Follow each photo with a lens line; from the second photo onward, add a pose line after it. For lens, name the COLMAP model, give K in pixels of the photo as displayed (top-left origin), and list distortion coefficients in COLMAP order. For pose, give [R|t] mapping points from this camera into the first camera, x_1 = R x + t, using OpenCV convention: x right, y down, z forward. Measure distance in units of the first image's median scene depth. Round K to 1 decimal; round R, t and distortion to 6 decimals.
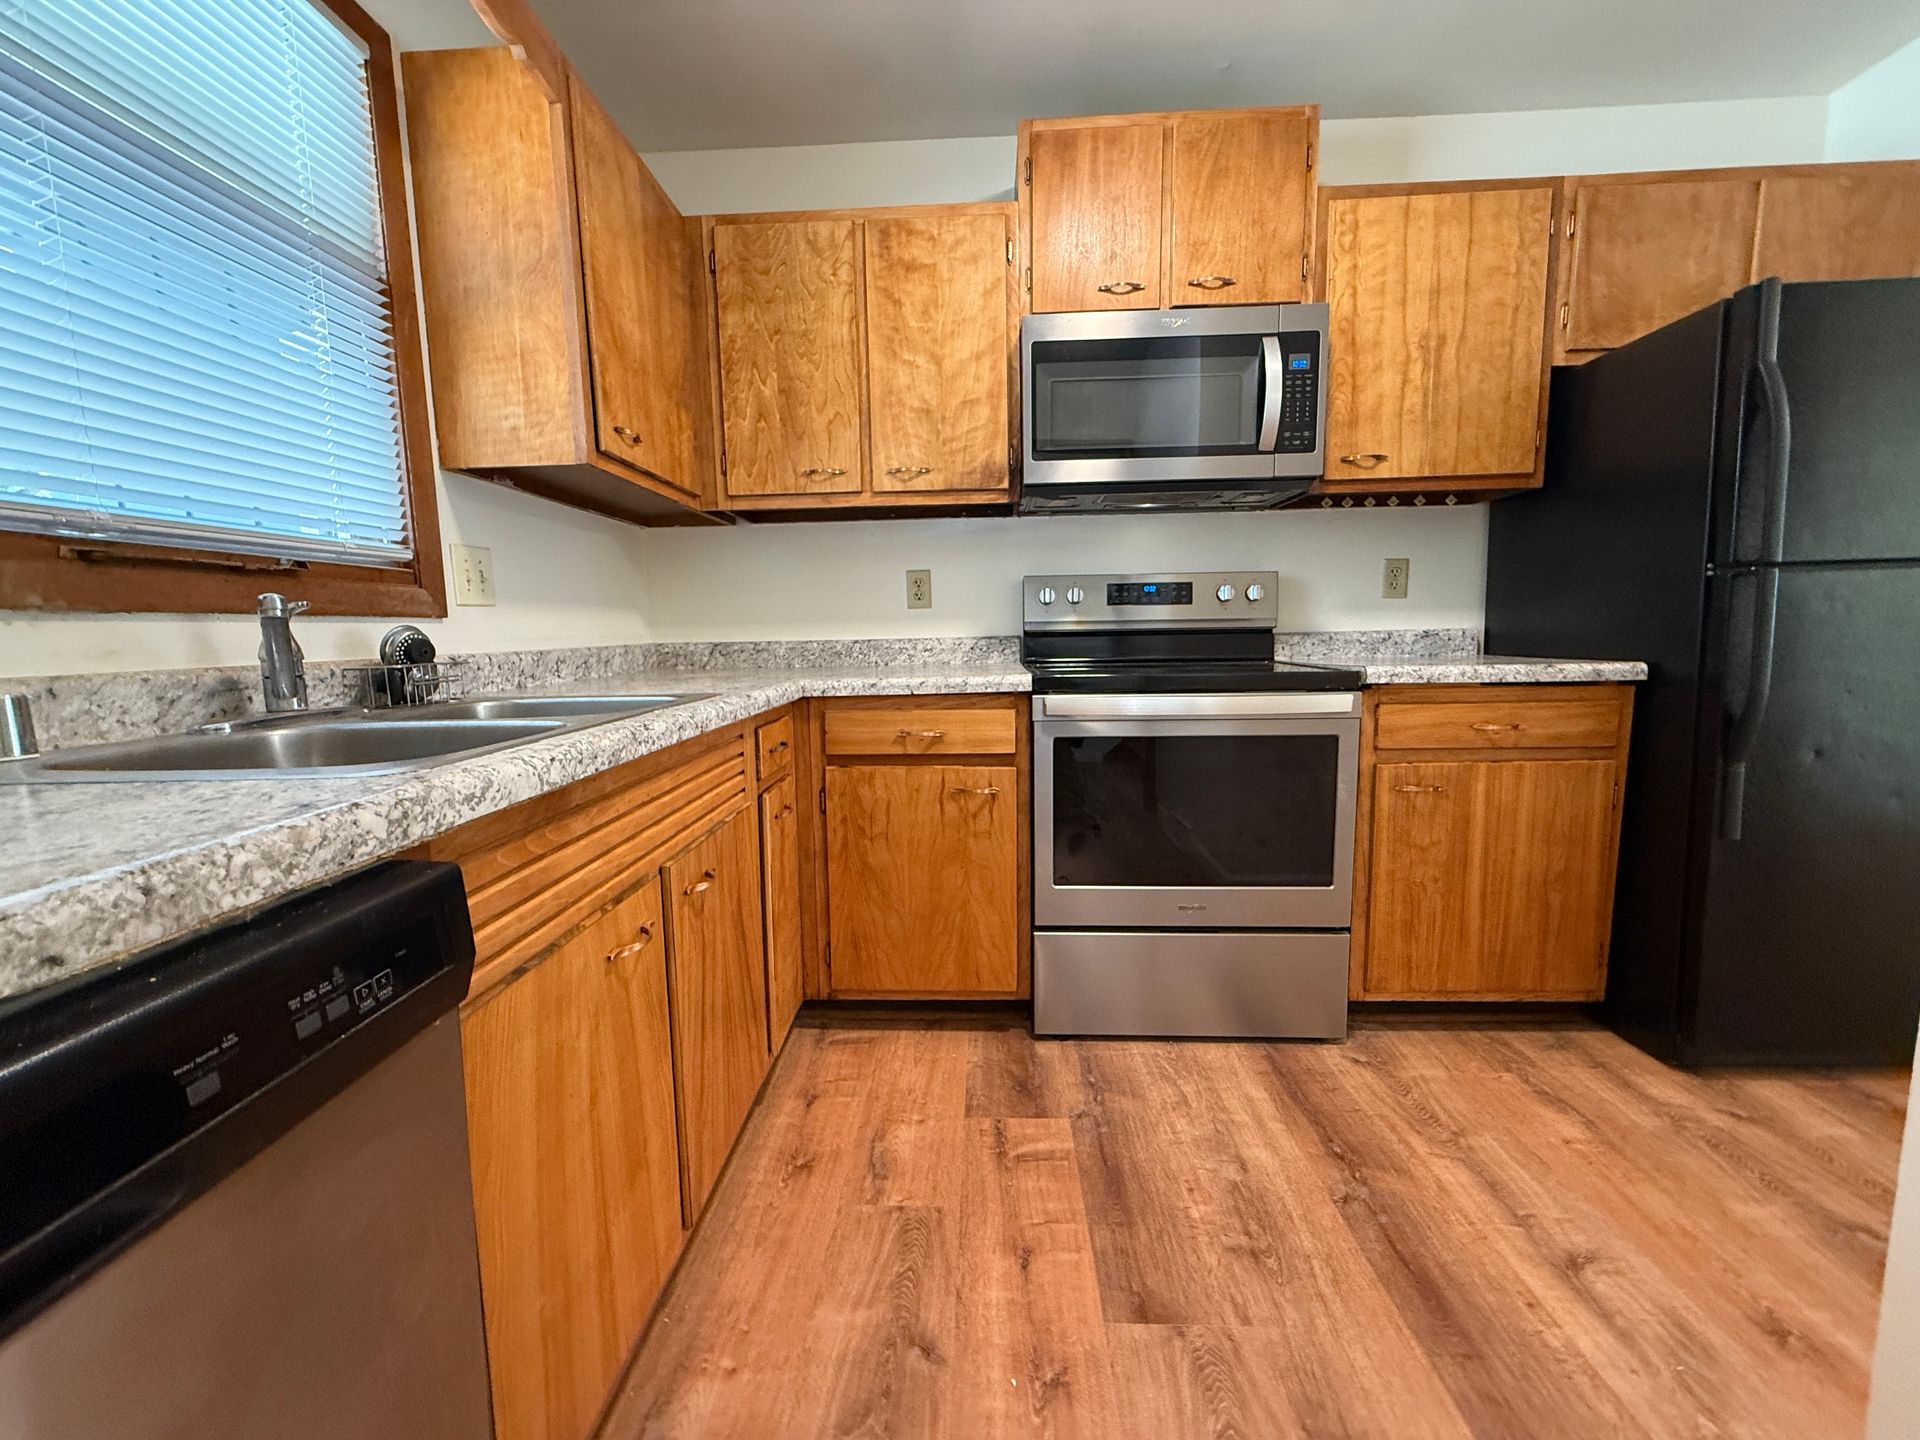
lens RADIAL K [[771.1, 0, 949.6], [0, 771.1, 715.8], [0, 0, 1]] dist [0.002327, 0.000166]
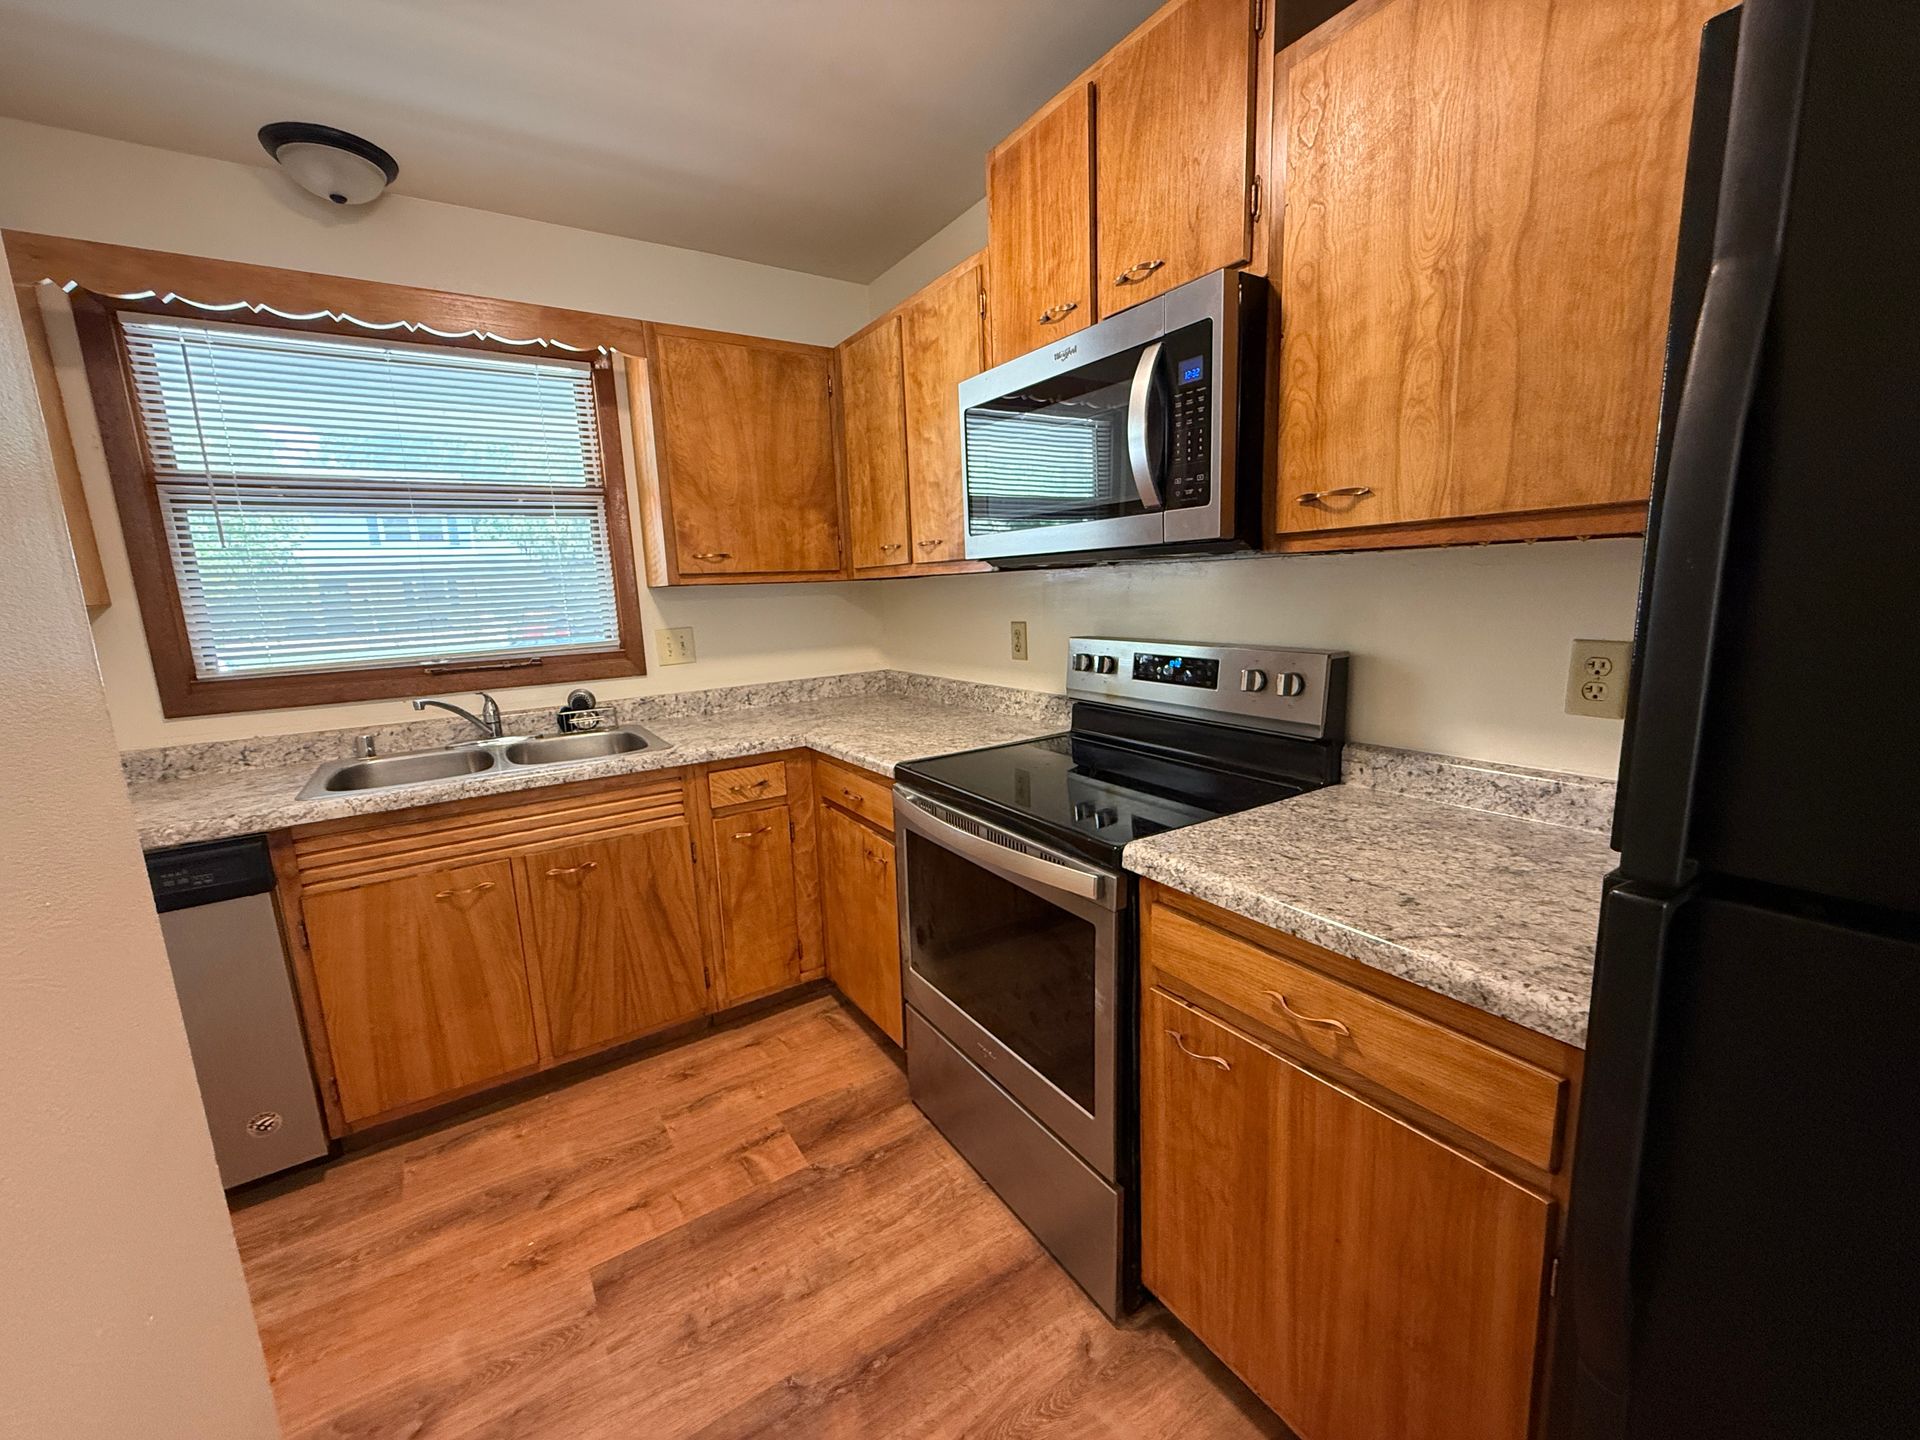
lens RADIAL K [[771.1, 0, 955.7], [0, 771.1, 713.8], [0, 0, 1]] dist [0.002327, 0.000166]
pose [[0.581785, 0.134109, -0.802210, 0.880880], [-0.063721, 0.990797, 0.119423, -0.223618], [0.810843, -0.018361, 0.584976, 0.424157]]
